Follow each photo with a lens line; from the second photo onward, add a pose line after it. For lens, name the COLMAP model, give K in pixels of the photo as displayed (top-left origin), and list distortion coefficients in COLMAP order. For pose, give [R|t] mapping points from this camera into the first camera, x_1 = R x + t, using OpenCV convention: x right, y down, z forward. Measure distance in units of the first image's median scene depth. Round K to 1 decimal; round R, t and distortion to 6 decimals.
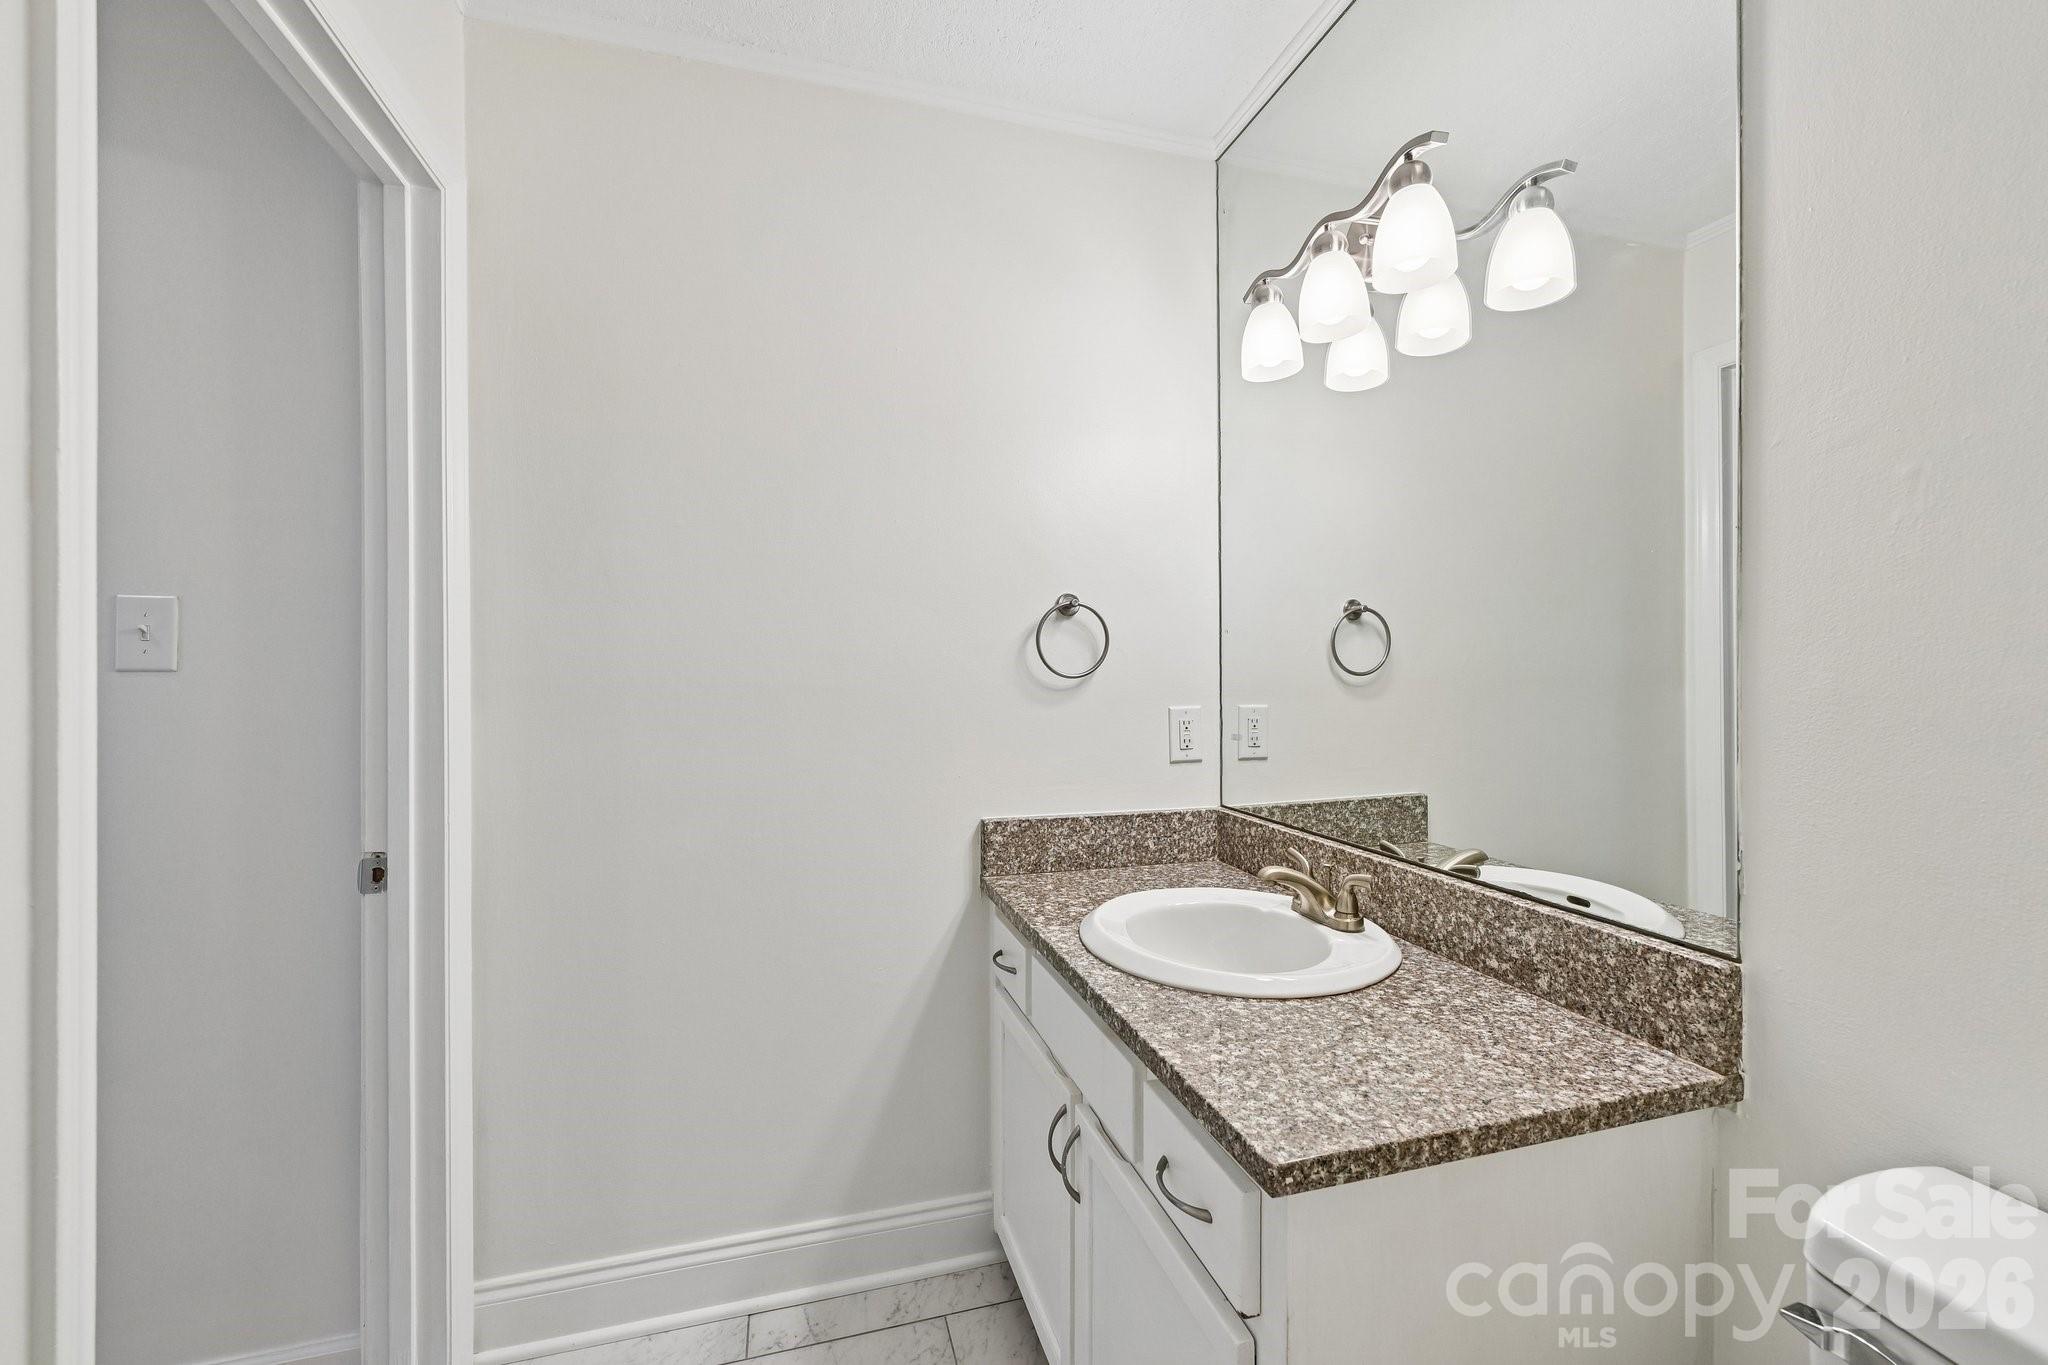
lens RADIAL K [[817.7, 0, 1022.0], [0, 817.7, 678.7], [0, 0, 1]] dist [-0.001810, 0.000538]
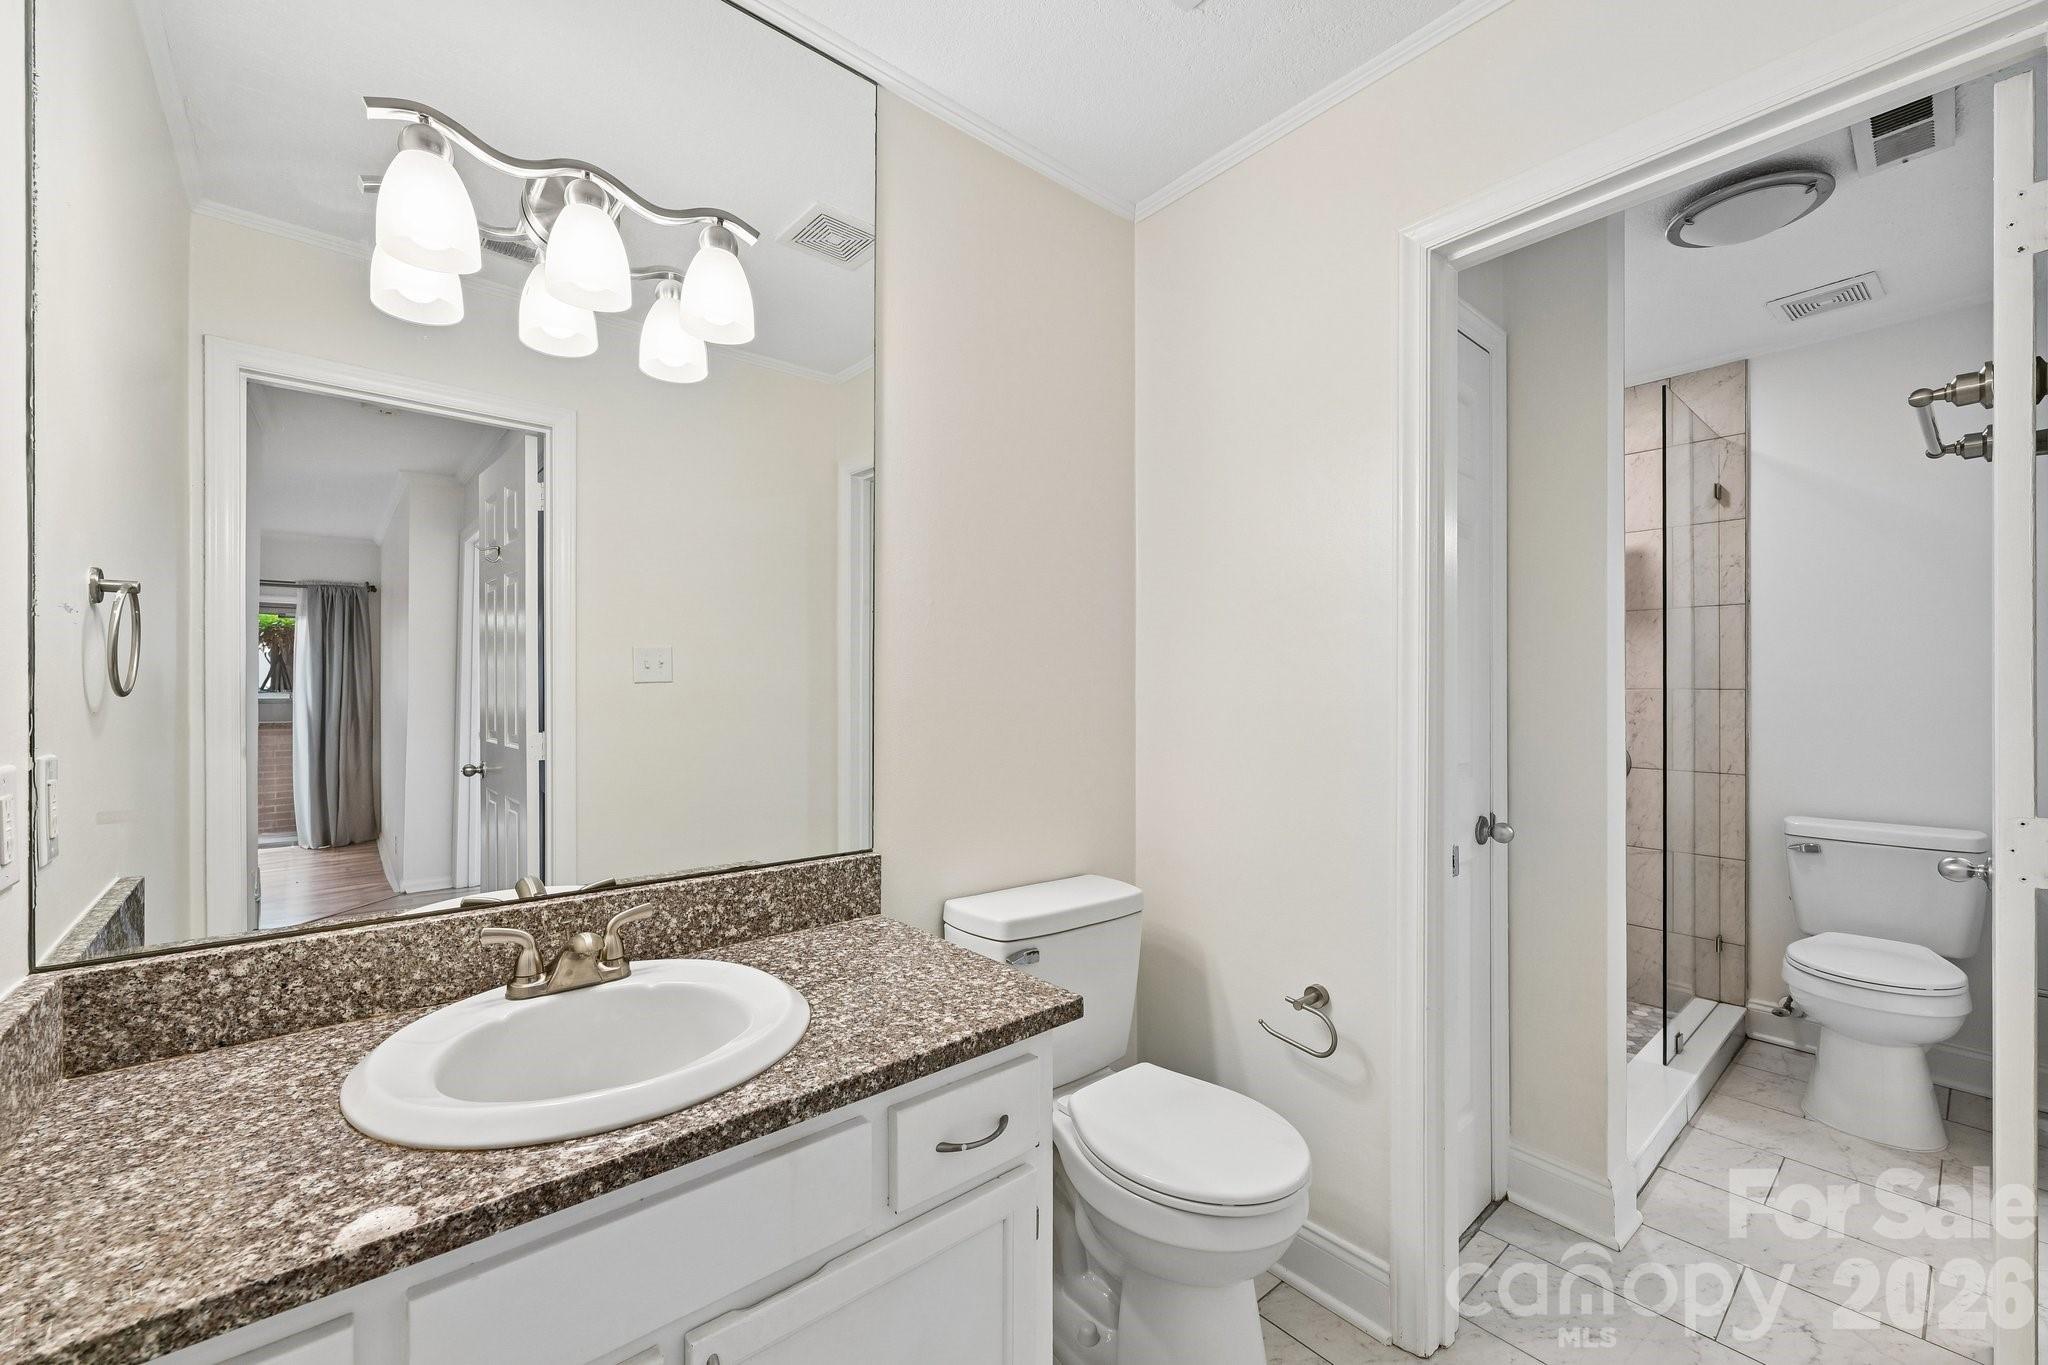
lens RADIAL K [[817.7, 0, 1029.2], [0, 817.7, 685.3], [0, 0, 1]] dist [-0.001810, 0.000538]
pose [[-0.411619, -0.000306, 0.911356, -0.713714], [0.002879, 0.999995, 0.001636, -0.017644], [-0.911351, 0.003297, -0.411616, 1.109914]]
